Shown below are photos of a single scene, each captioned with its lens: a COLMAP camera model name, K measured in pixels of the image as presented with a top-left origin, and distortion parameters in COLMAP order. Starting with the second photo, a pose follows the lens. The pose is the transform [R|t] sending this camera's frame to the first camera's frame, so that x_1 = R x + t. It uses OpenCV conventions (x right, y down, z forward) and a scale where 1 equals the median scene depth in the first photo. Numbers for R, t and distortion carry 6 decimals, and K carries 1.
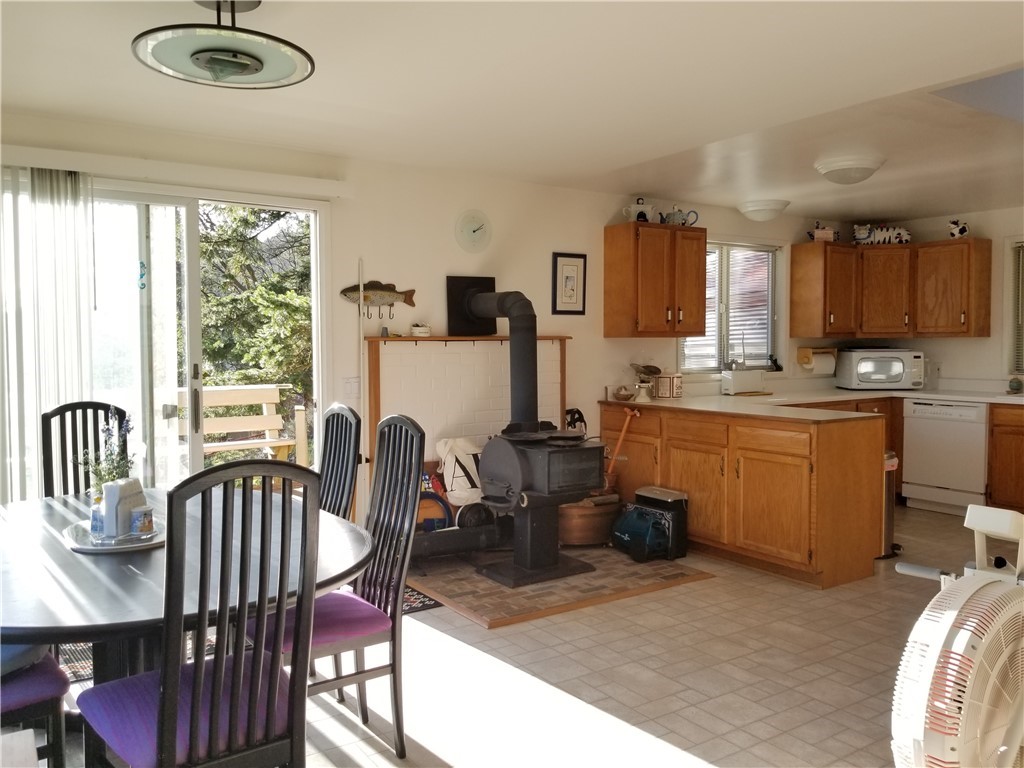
lens RADIAL K [[800.4, 0, 504.1], [0, 800.4, 381.0], [0, 0, 1]] dist [0.092958, -0.111780]
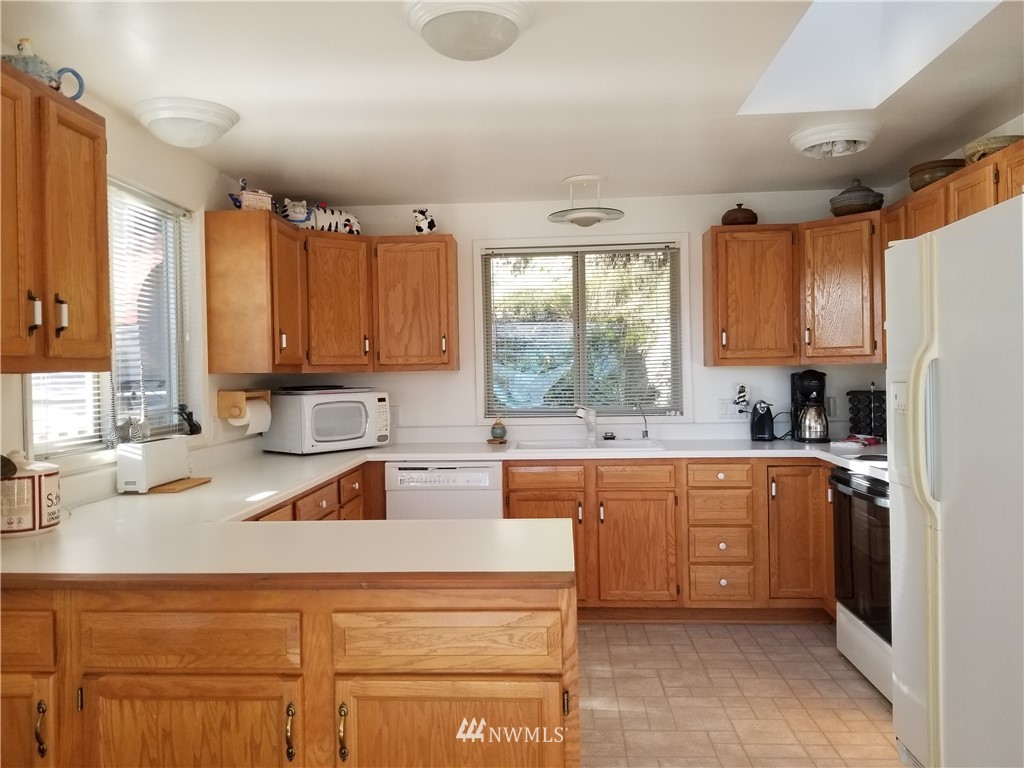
lens RADIAL K [[800.4, 0, 504.1], [0, 800.4, 381.0], [0, 0, 1]] dist [0.092958, -0.111780]
pose [[0.622885, -0.017623, 0.782115, 0.037319], [0.054482, 0.998296, -0.020896, -0.025612], [-0.780414, 0.055627, 0.622784, 0.493314]]
